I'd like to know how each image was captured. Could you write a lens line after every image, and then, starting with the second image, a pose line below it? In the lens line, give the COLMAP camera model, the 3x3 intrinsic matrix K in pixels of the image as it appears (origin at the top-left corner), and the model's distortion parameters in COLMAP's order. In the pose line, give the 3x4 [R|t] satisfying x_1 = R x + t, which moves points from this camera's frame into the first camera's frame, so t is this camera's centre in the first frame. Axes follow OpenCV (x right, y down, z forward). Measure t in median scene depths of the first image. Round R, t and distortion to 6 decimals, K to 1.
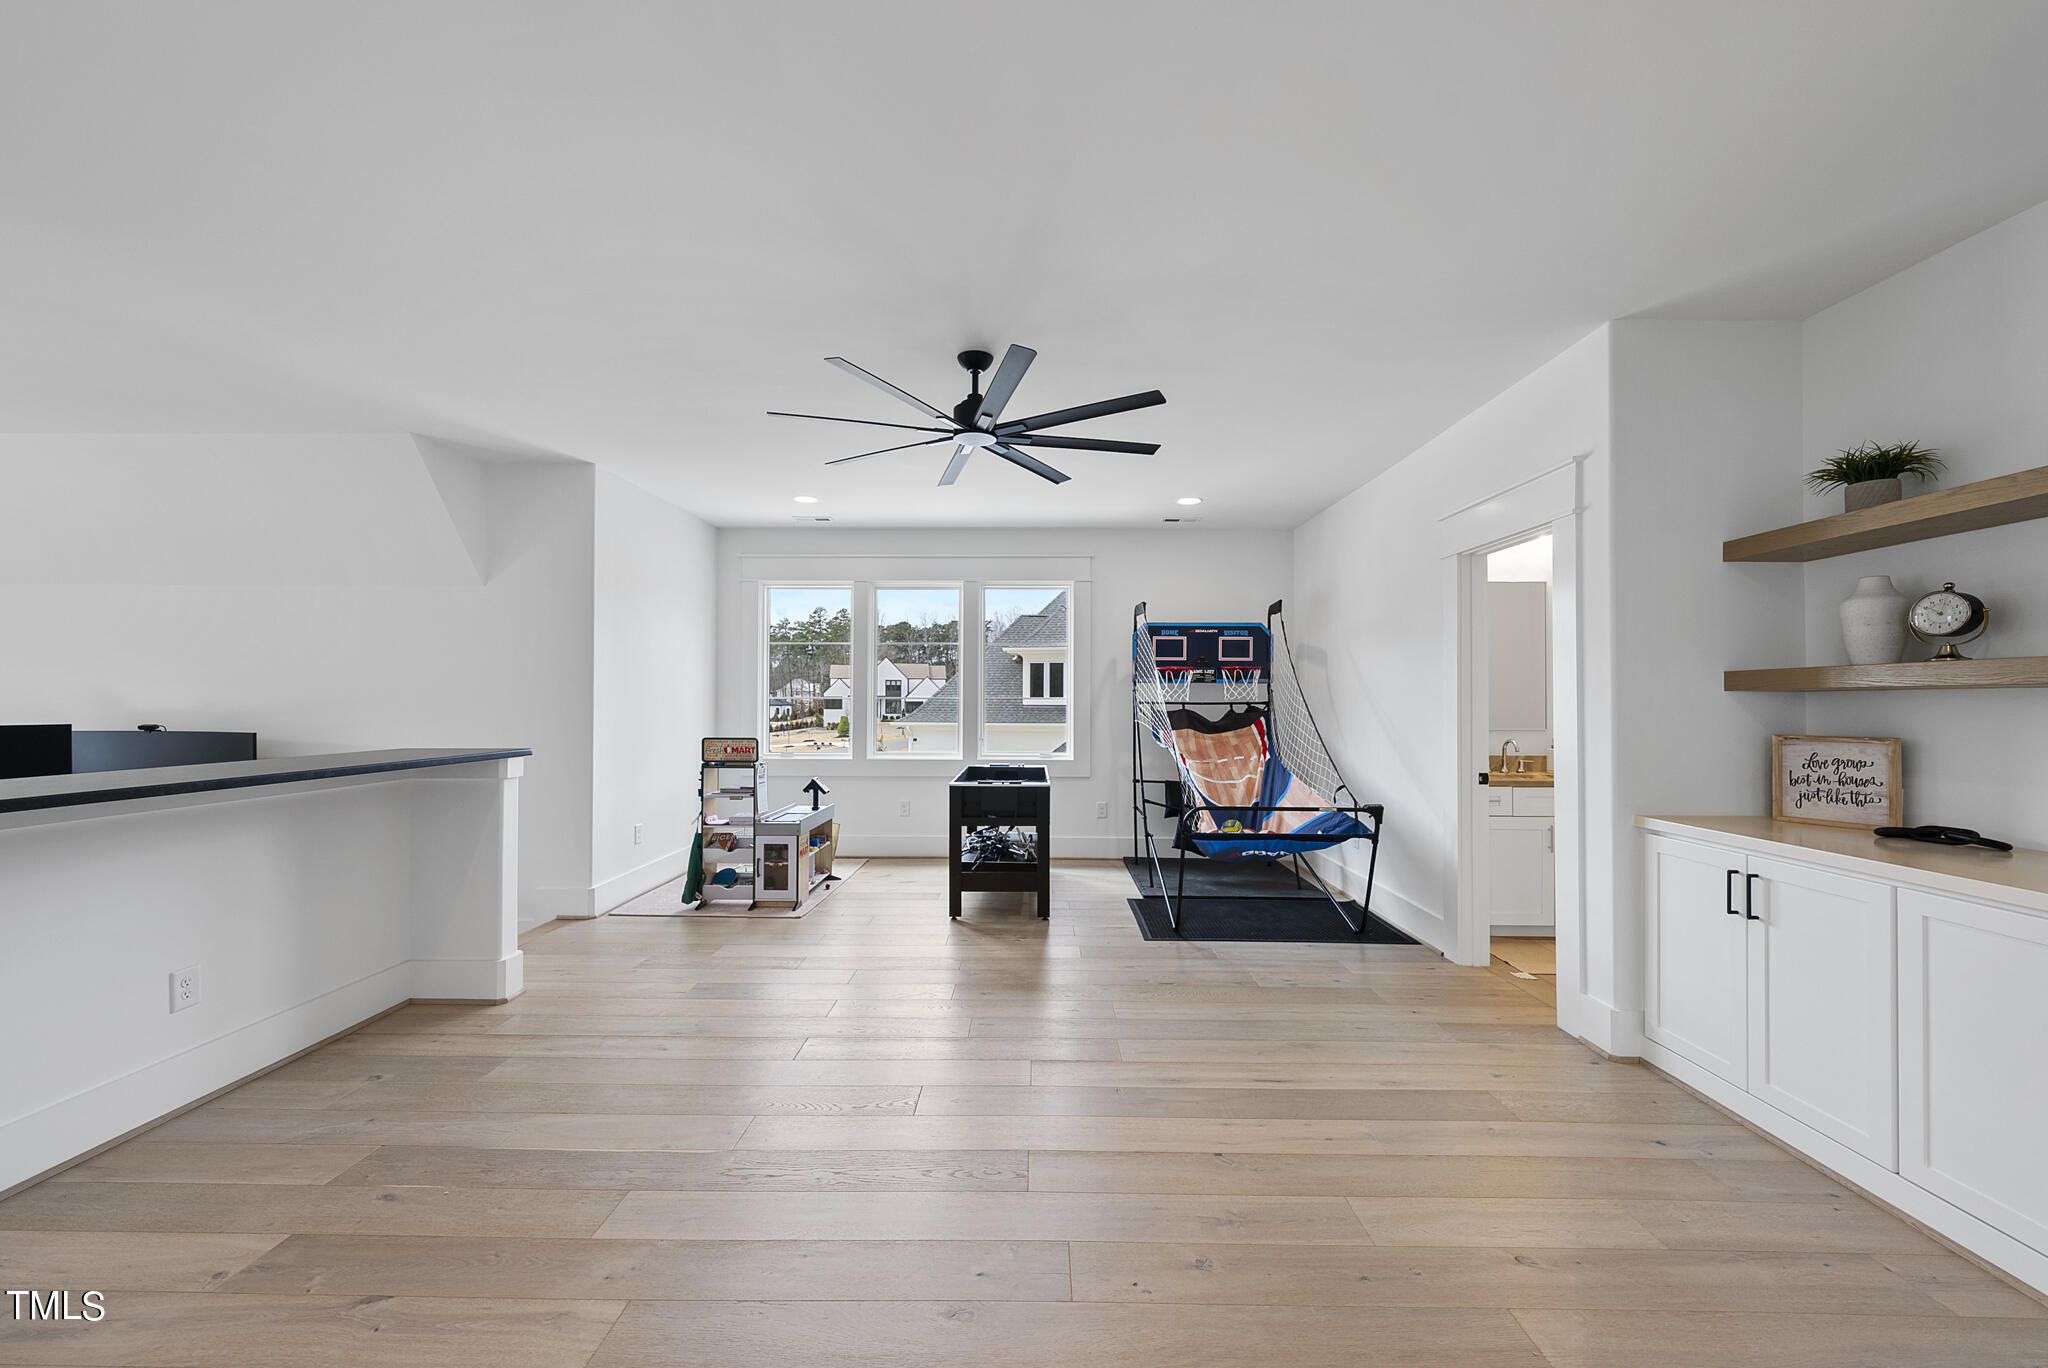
lens RADIAL K [[775.8, 0, 1033.6], [0, 775.8, 690.5], [0, 0, 1]] dist [0.001195, -0.000482]
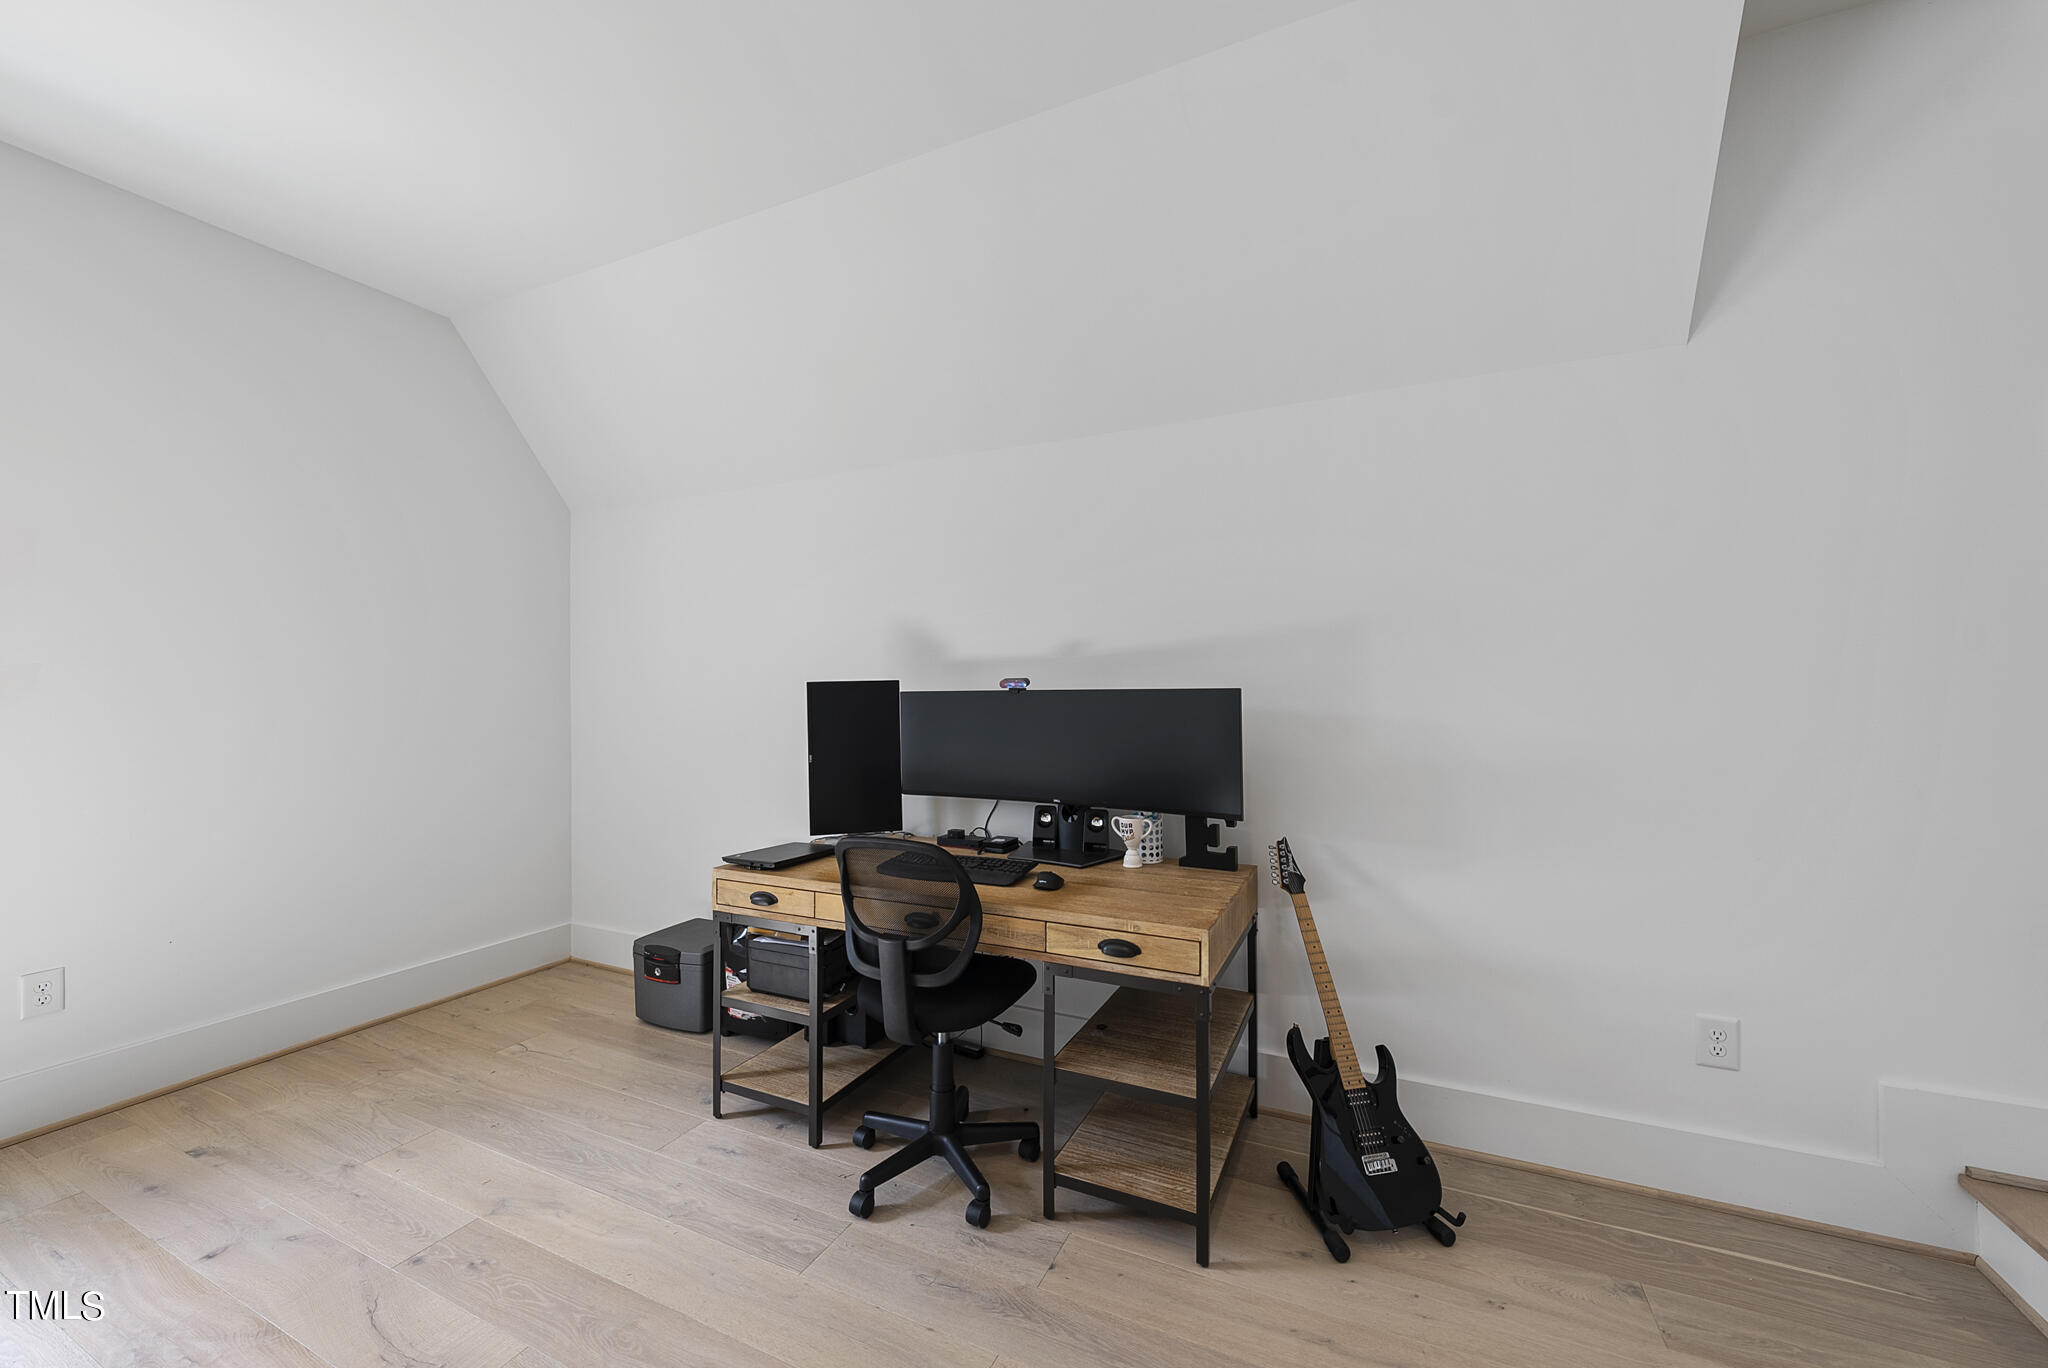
lens RADIAL K [[775.8, 0, 1029.2], [0, 775.8, 688.5], [0, 0, 1]] dist [0.001195, -0.000482]
pose [[0.911225, -0.013855, -0.411676, -0.842984], [0.016688, 0.999855, 0.003289, 0.046372], [0.411571, -0.009867, 0.911324, 0.454541]]
